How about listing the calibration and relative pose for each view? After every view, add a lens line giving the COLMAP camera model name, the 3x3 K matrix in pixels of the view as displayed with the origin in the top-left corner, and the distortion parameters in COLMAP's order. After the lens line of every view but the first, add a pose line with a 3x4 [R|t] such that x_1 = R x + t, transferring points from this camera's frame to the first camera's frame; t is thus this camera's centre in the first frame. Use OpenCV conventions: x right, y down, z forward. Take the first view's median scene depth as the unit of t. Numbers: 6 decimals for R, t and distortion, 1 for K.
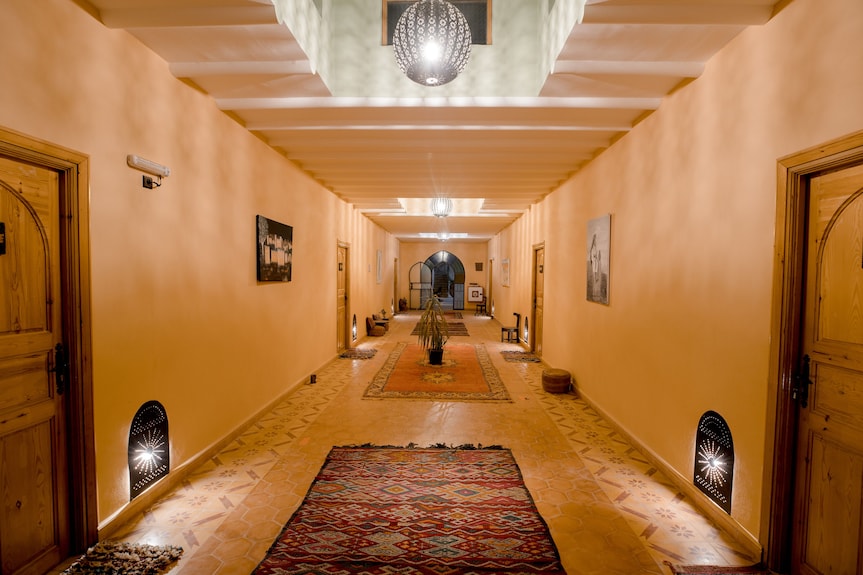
lens RADIAL K [[406.0, 0, 431.5], [0, 406.0, 287.5], [0, 0, 1]] dist [0.000340, -0.000026]
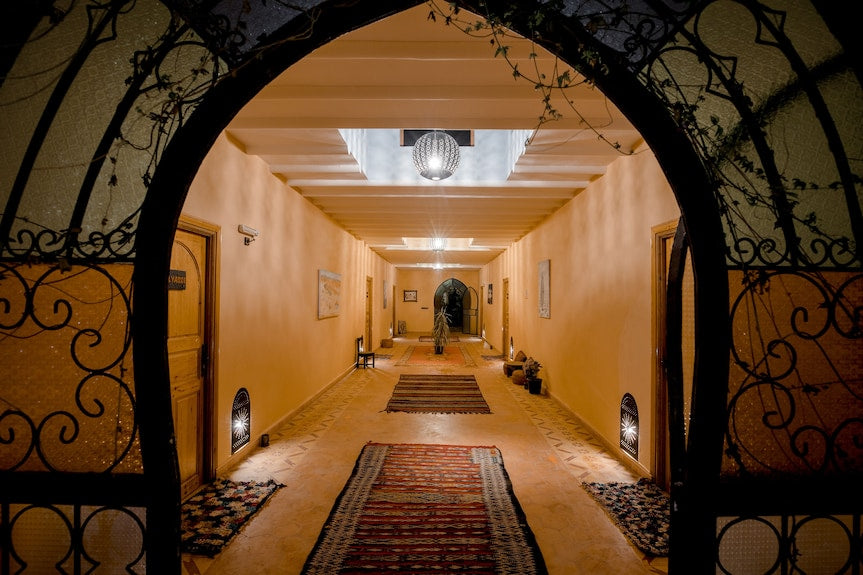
lens RADIAL K [[406.0, 0, 431.5], [0, 406.0, 287.5], [0, 0, 1]] dist [0.000340, -0.000026]
pose [[0.999909, -0.003455, 0.013003, -0.029515], [0.004271, 0.997989, -0.063244, 0.015304], [-0.012758, 0.063294, 0.997913, -0.455800]]
